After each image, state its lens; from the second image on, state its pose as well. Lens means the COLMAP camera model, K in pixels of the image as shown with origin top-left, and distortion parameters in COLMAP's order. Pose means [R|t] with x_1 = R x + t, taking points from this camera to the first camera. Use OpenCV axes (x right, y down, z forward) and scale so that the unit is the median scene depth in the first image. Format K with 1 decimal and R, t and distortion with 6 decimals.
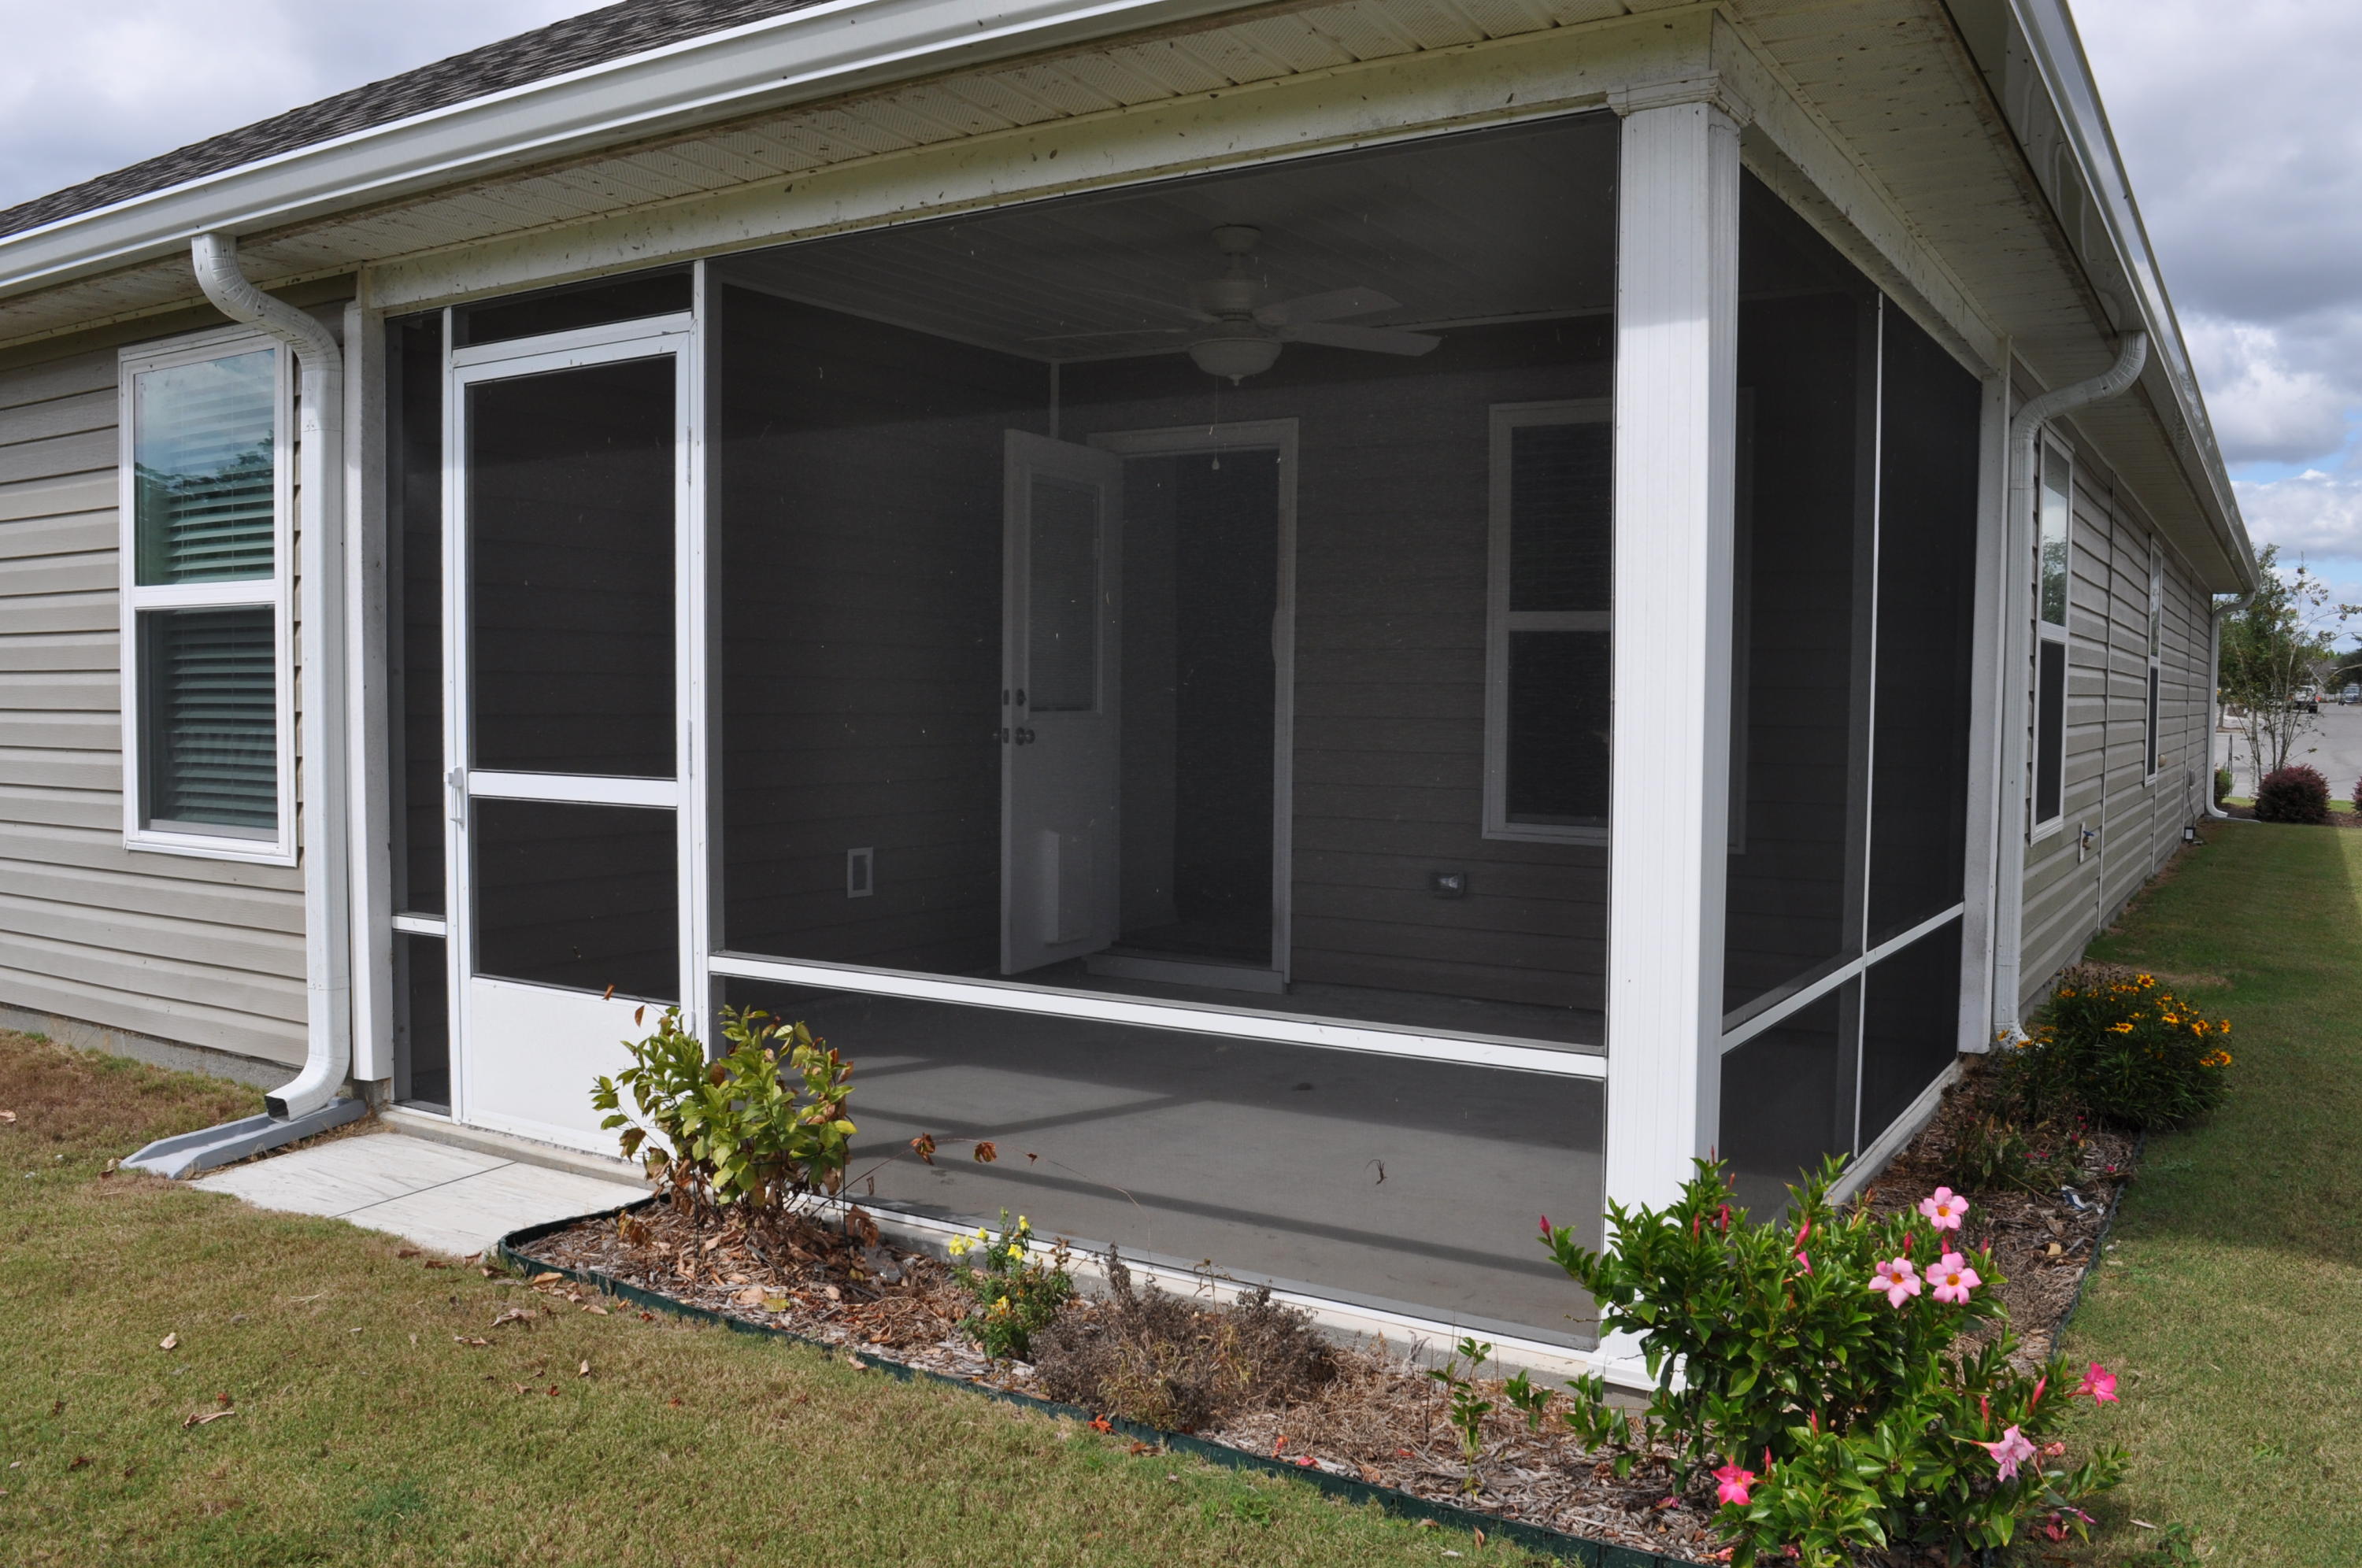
lens RADIAL K [[1863.7, 0, 1198.0], [0, 1863.7, 784.7], [0, 0, 1]] dist [-0.075677, 0.001056]
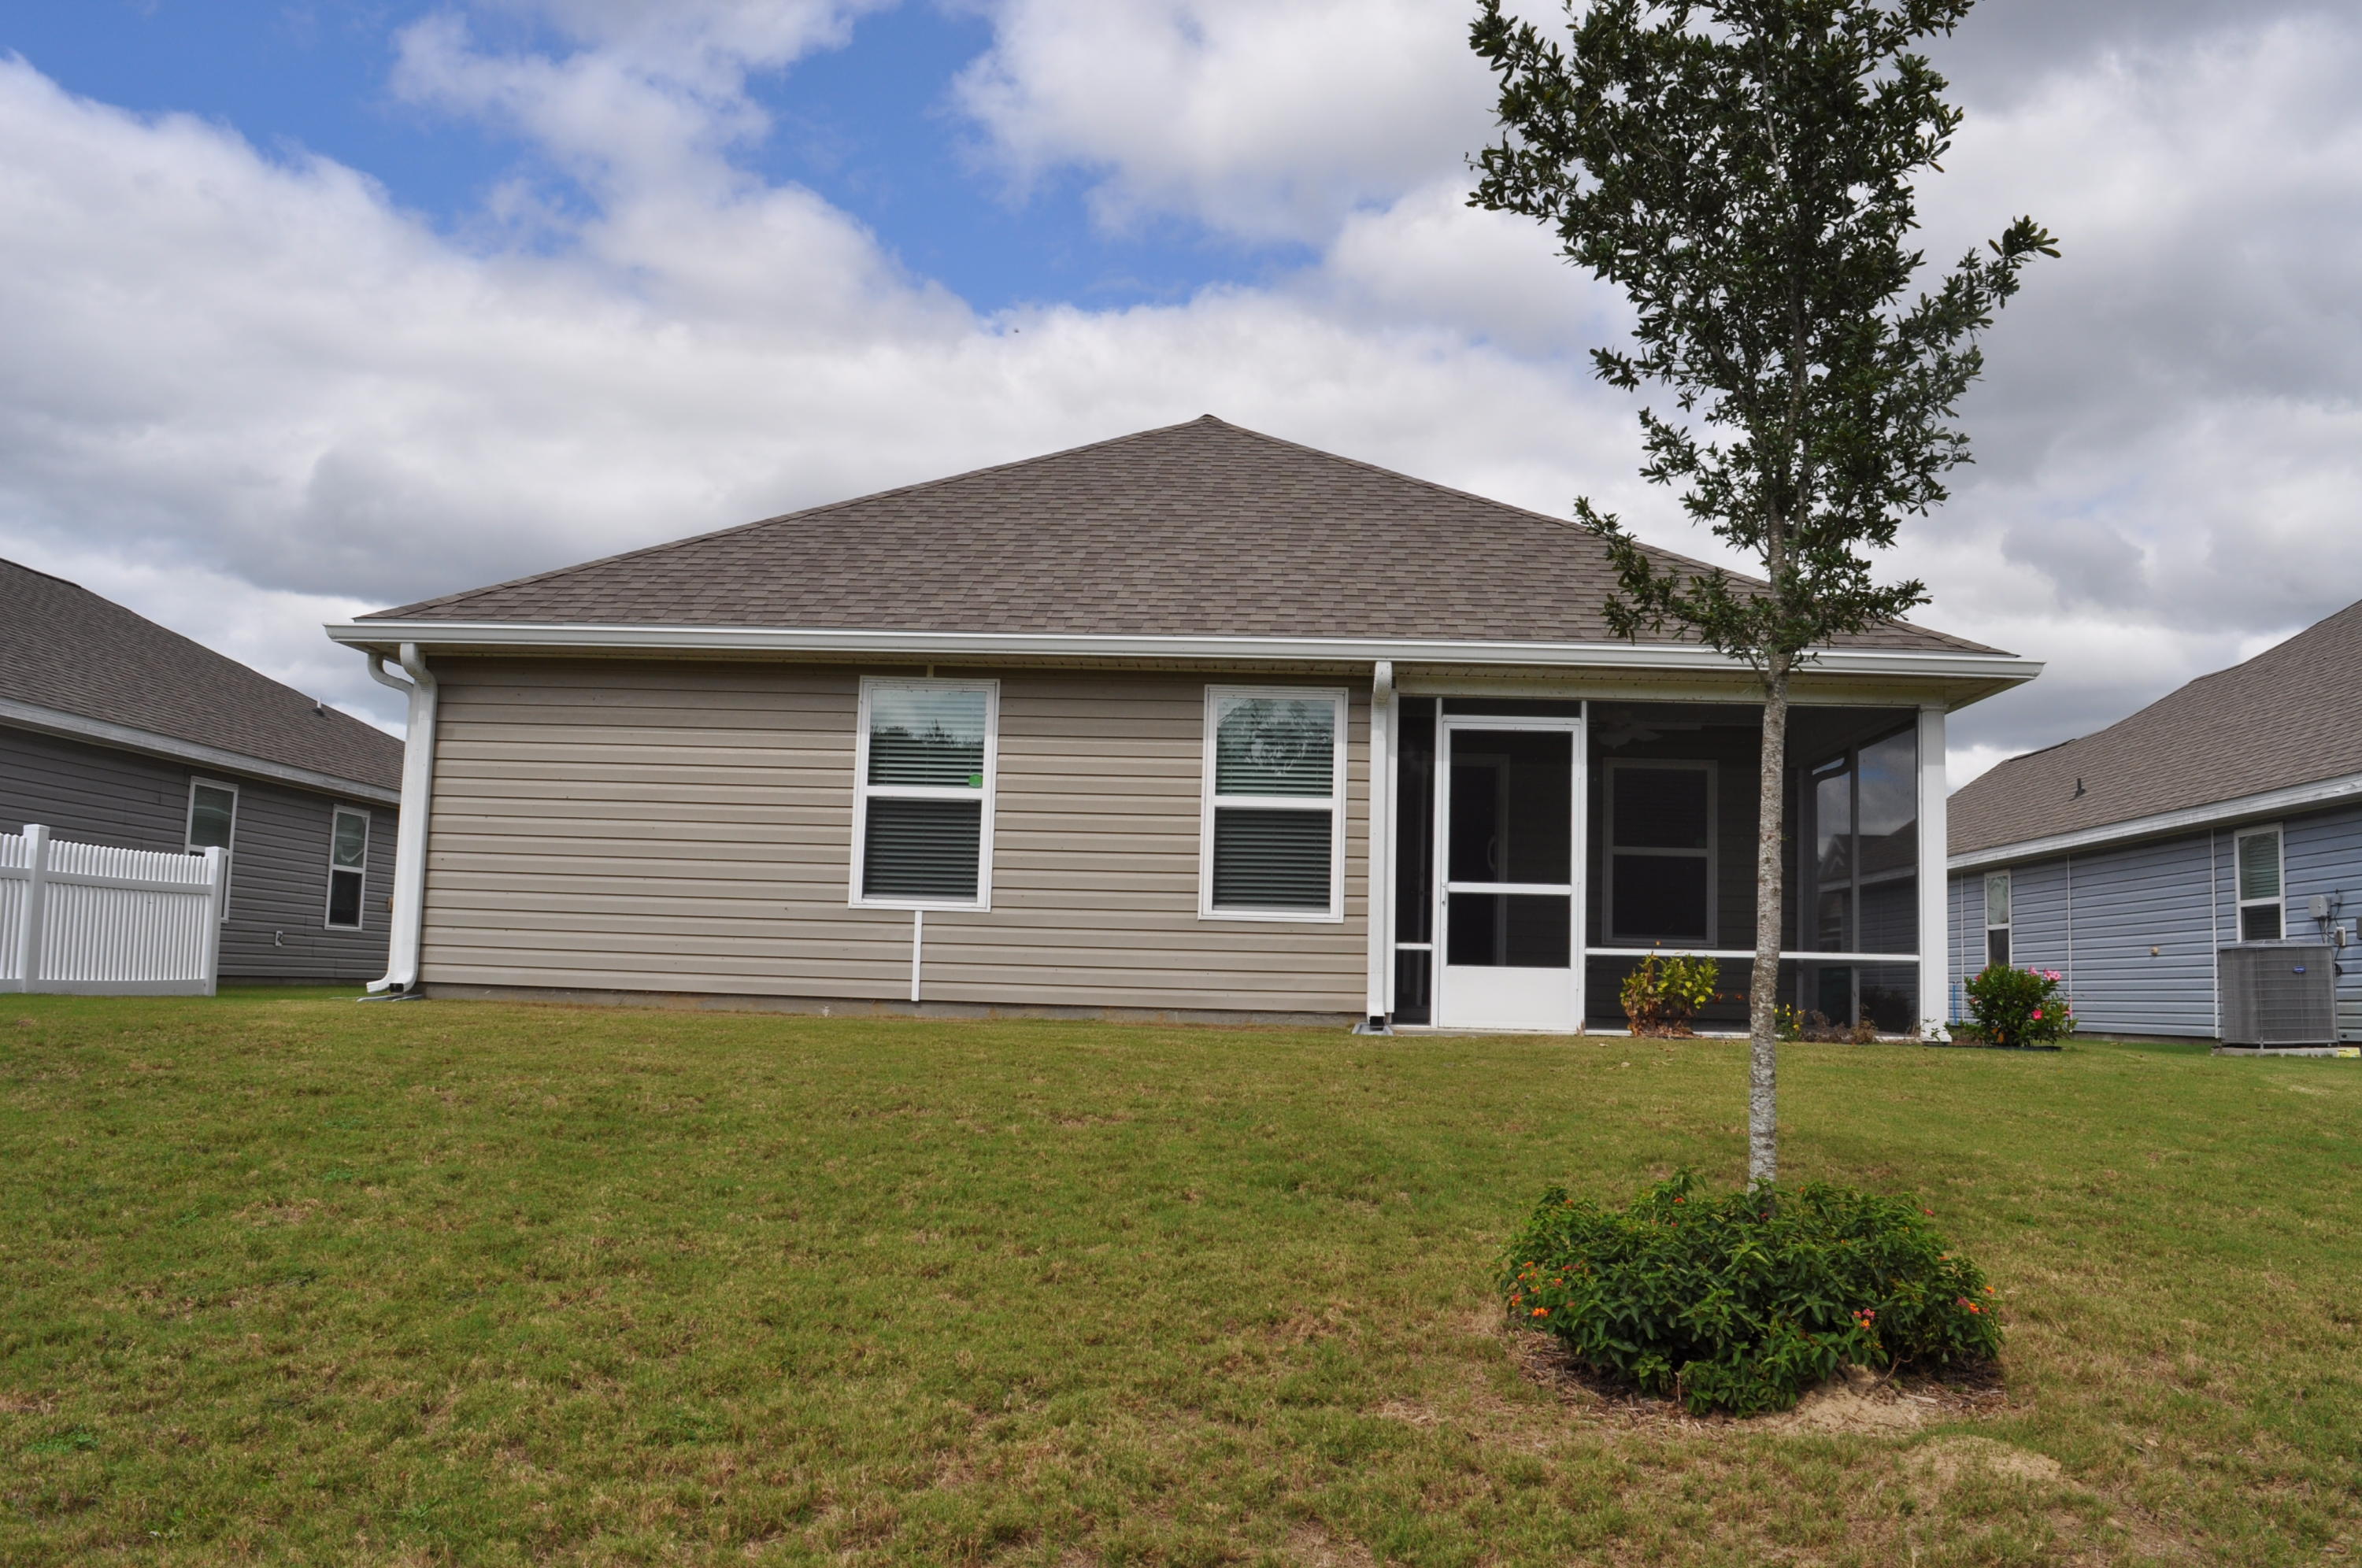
lens RADIAL K [[1863.7, 0, 1198.0], [0, 1863.7, 784.7], [0, 0, 1]] dist [-0.075677, 0.001056]
pose [[0.868418, 0.069060, 0.491000, -1.905600], [0.002601, 0.989605, -0.143790, 0.219346], [-0.495826, 0.126147, 0.859211, -0.993364]]
